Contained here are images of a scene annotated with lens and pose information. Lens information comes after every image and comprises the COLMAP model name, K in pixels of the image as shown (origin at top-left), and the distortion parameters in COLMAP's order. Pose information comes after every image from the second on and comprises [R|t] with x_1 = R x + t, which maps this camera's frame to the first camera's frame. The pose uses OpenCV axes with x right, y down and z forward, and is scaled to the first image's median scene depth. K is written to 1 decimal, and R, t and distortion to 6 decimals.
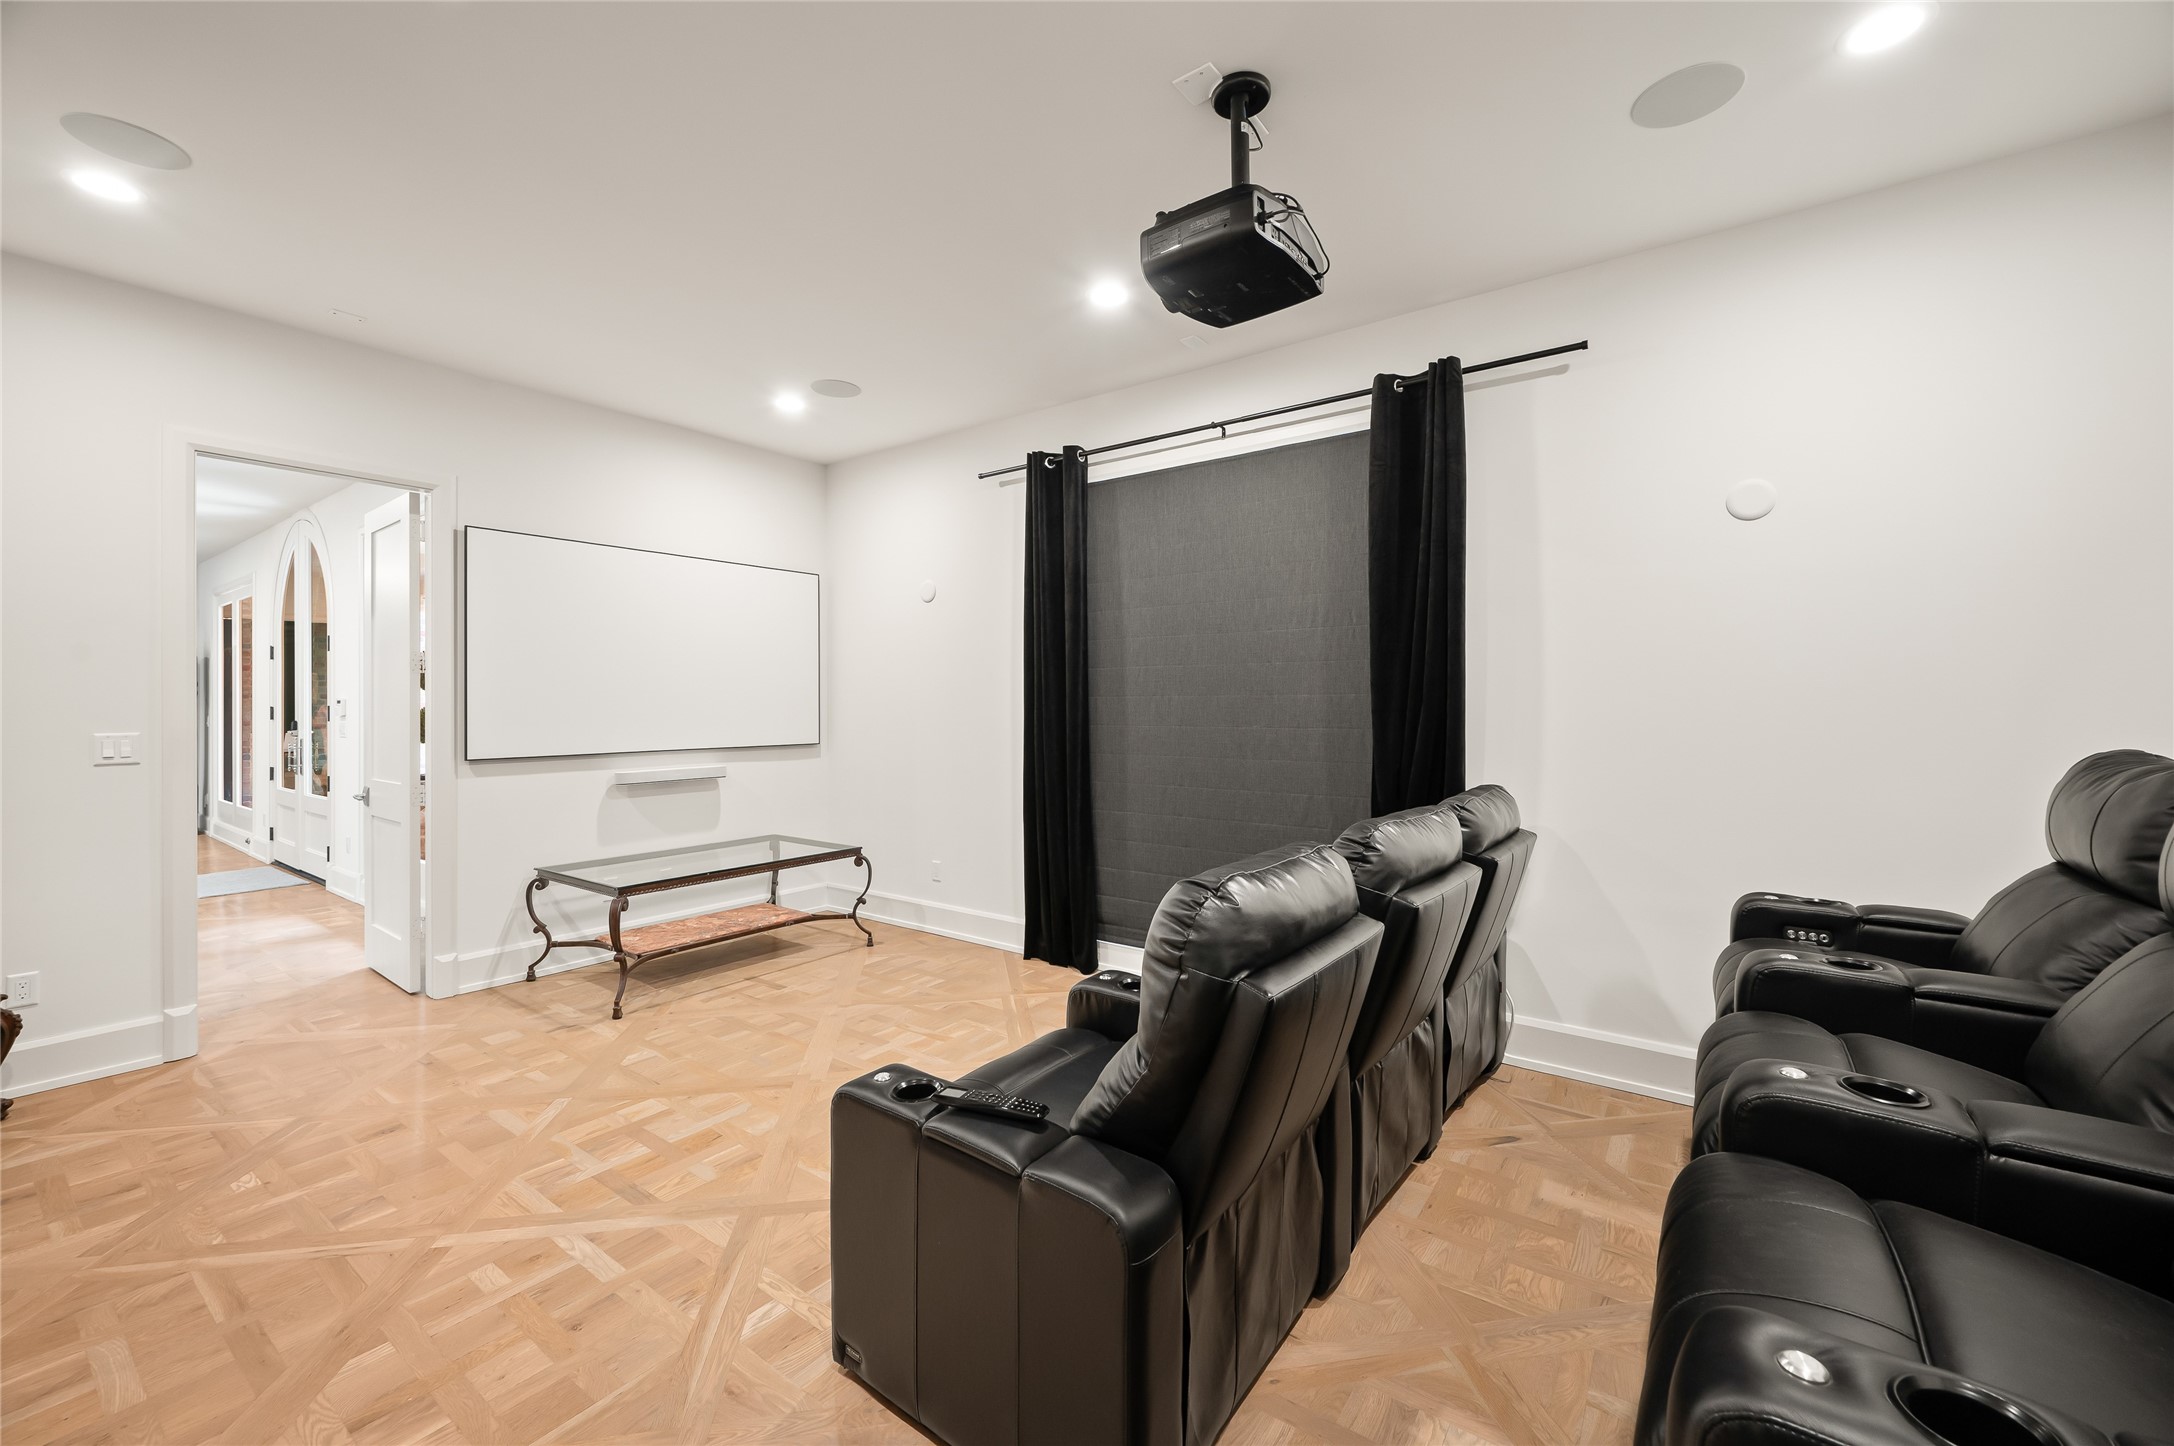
lens RADIAL K [[869.0, 0, 1088.1], [0, 869.0, 707.5], [0, 0, 1]] dist [-0.002029, 0.000383]
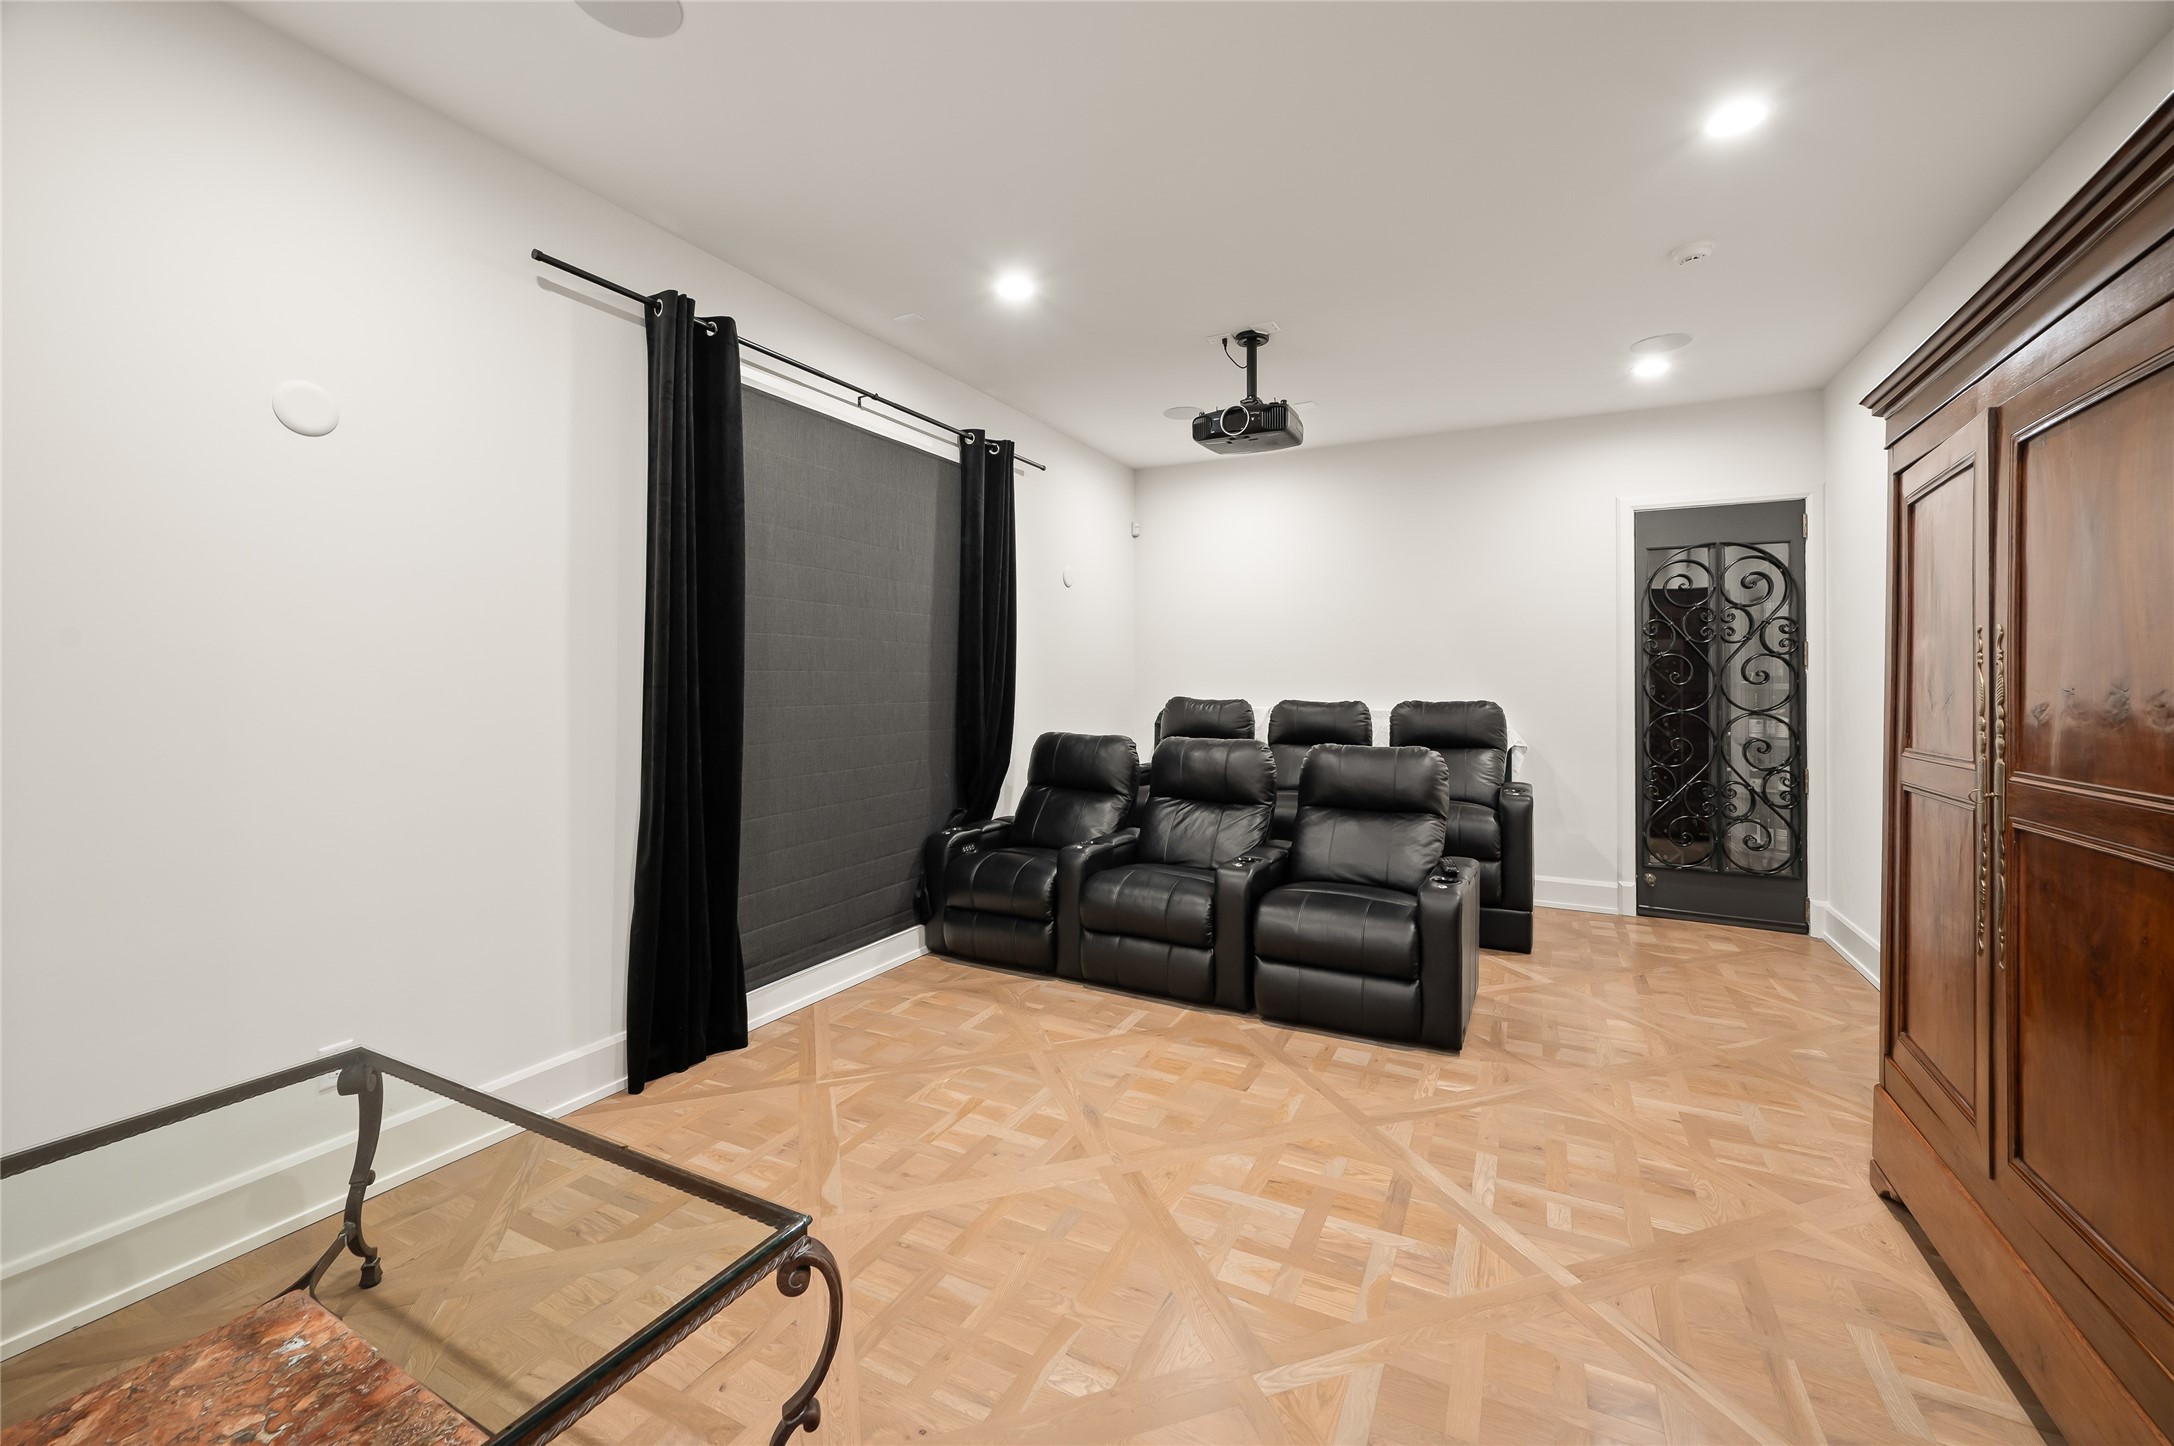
lens RADIAL K [[869.0, 0, 1107.8], [0, 869.0, 687.6], [0, 0, 1]] dist [-0.002029, 0.000383]
pose [[-0.169410, -0.005572, 0.985530, -1.360129], [0.002755, 0.999977, 0.006127, -0.003168], [-0.985542, 0.003753, -0.169390, 1.425623]]
